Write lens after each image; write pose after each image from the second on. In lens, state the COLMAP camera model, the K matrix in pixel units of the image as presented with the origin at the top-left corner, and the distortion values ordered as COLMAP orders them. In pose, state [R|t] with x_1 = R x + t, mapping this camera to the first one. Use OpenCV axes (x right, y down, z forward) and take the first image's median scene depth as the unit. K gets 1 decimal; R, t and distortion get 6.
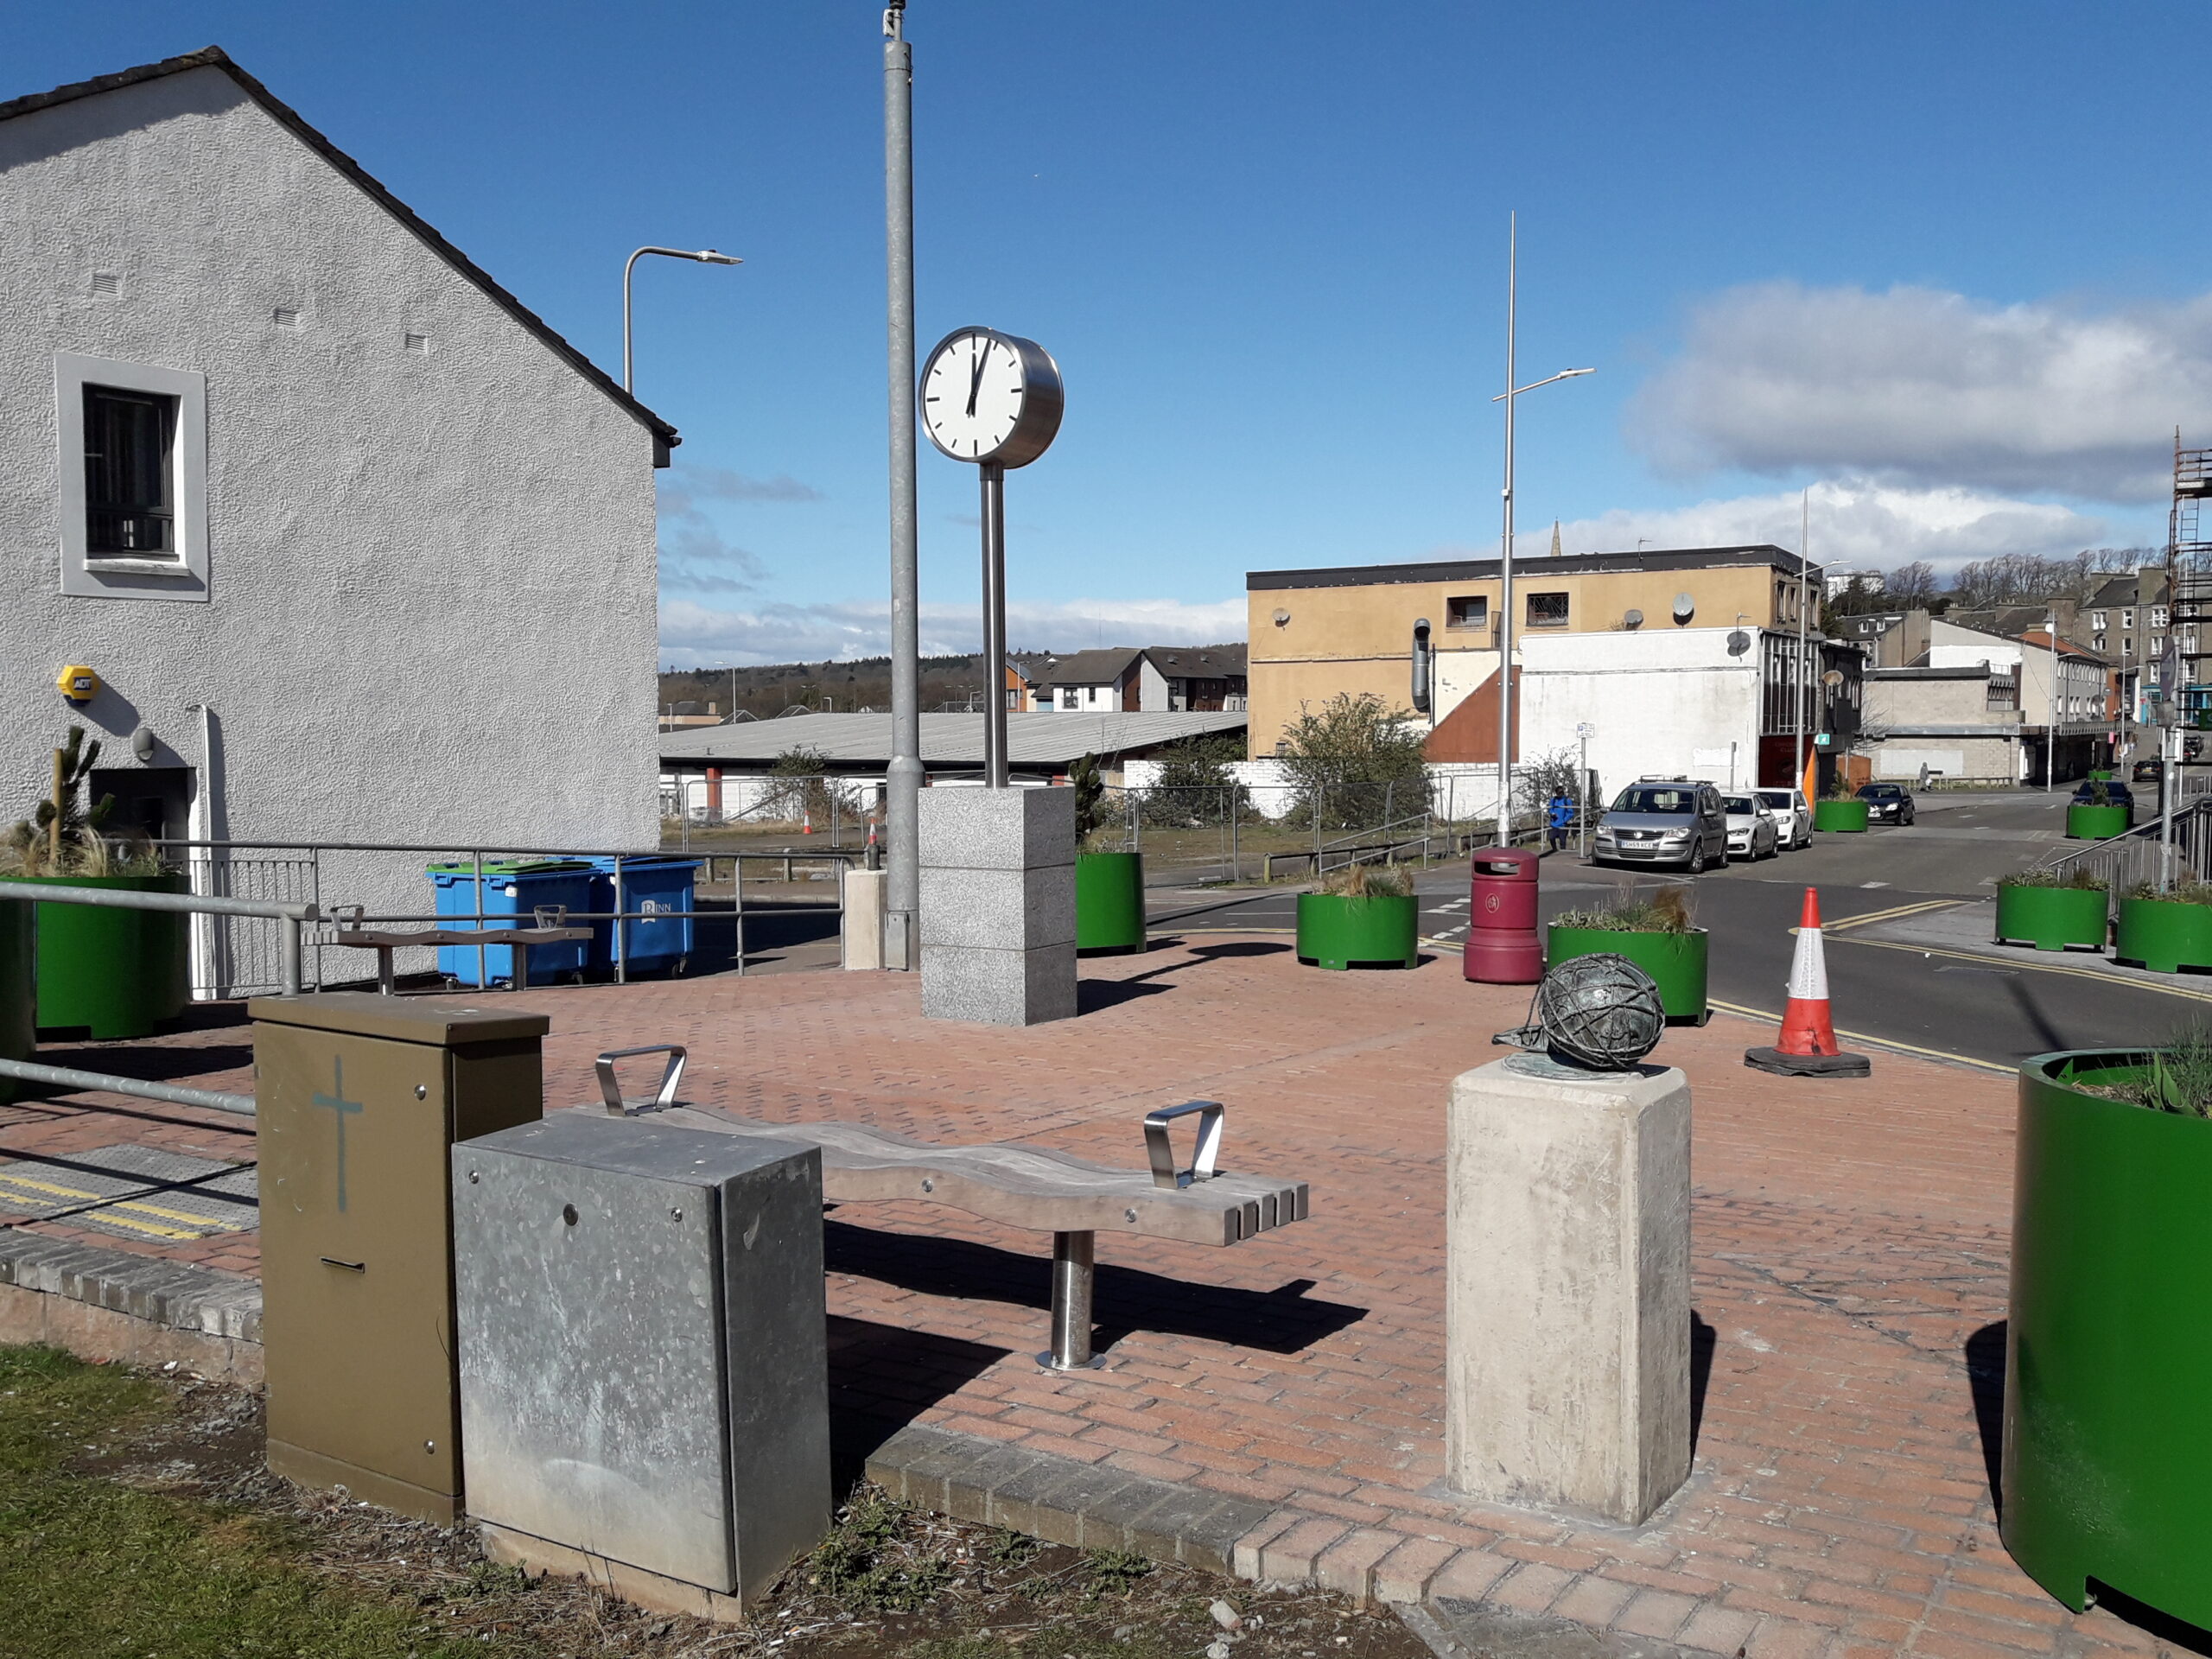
lens RADIAL K [[1795.6, 0, 1106.0], [0, 1795.6, 829.5], [0, 0, 1]] dist [0.144248, -0.244243]
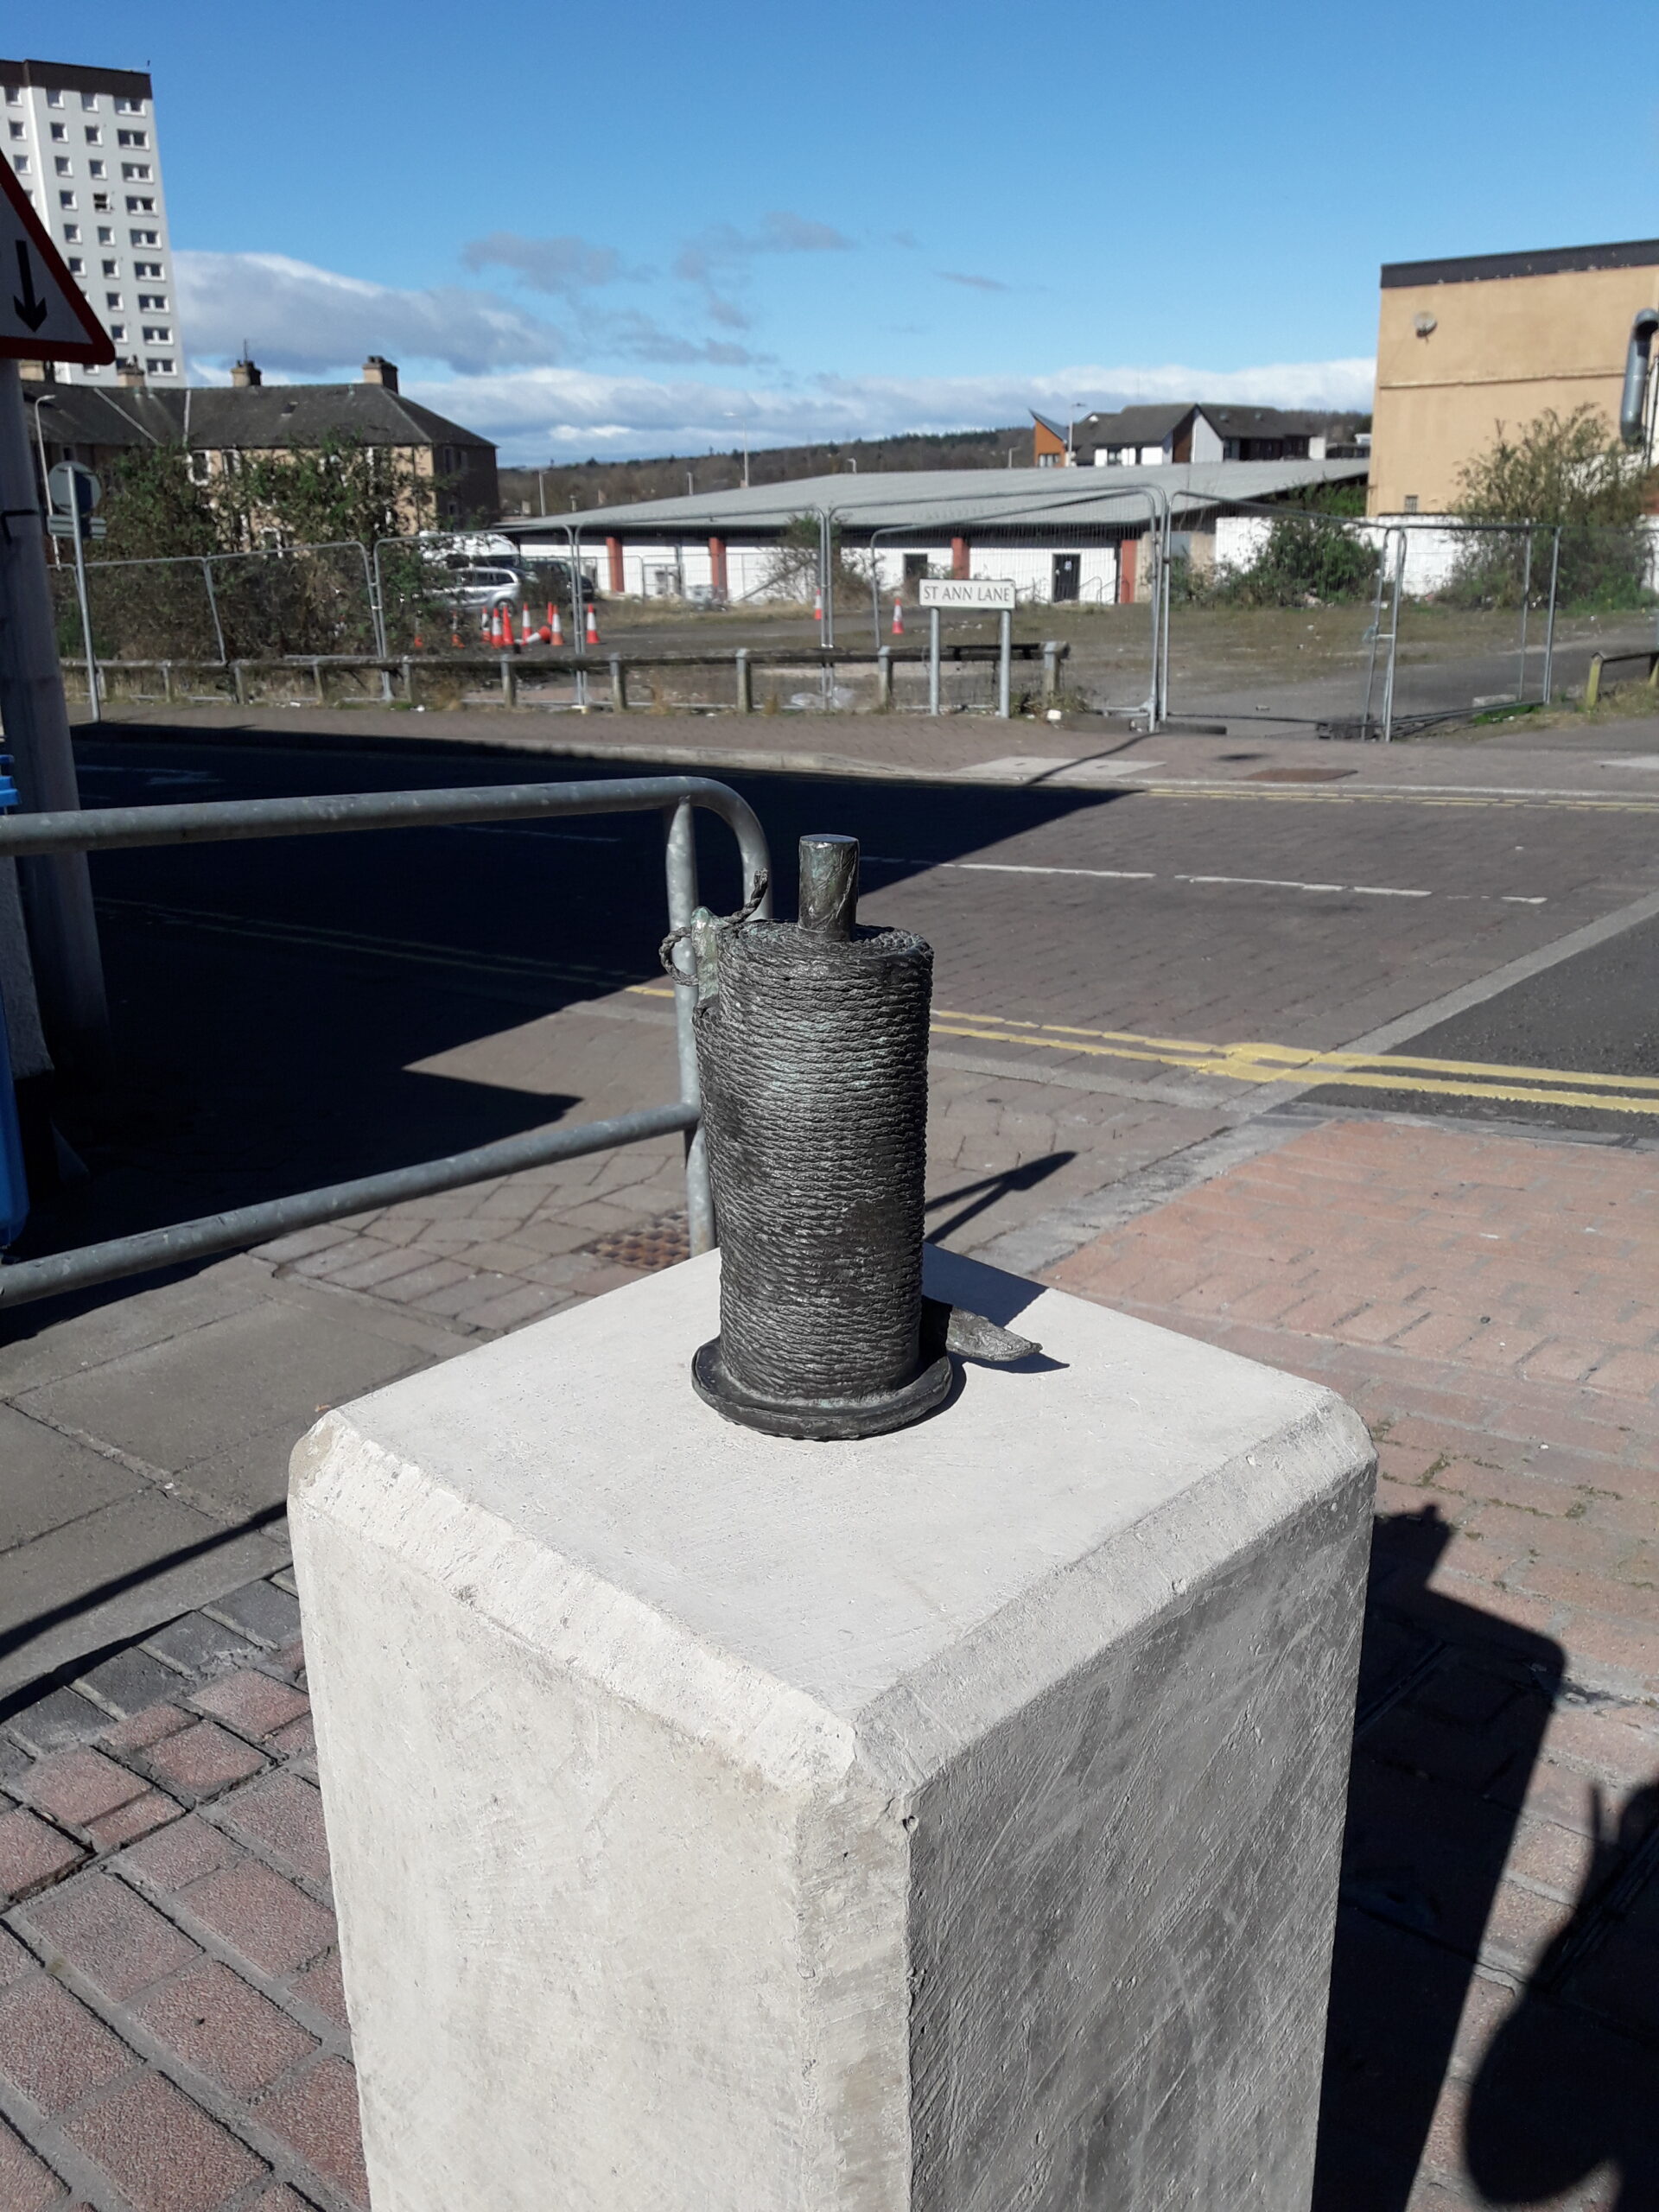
lens RADIAL K [[1795.6, 0, 829.5], [0, 1795.6, 1106.0], [0, 0, 1]] dist [0.144248, -0.244243]
pose [[0.986452, 0.044181, -0.157990, -0.016388], [-0.001167, 0.964919, 0.262545, -0.000211], [0.164047, -0.258804, 0.951898, 0.123926]]
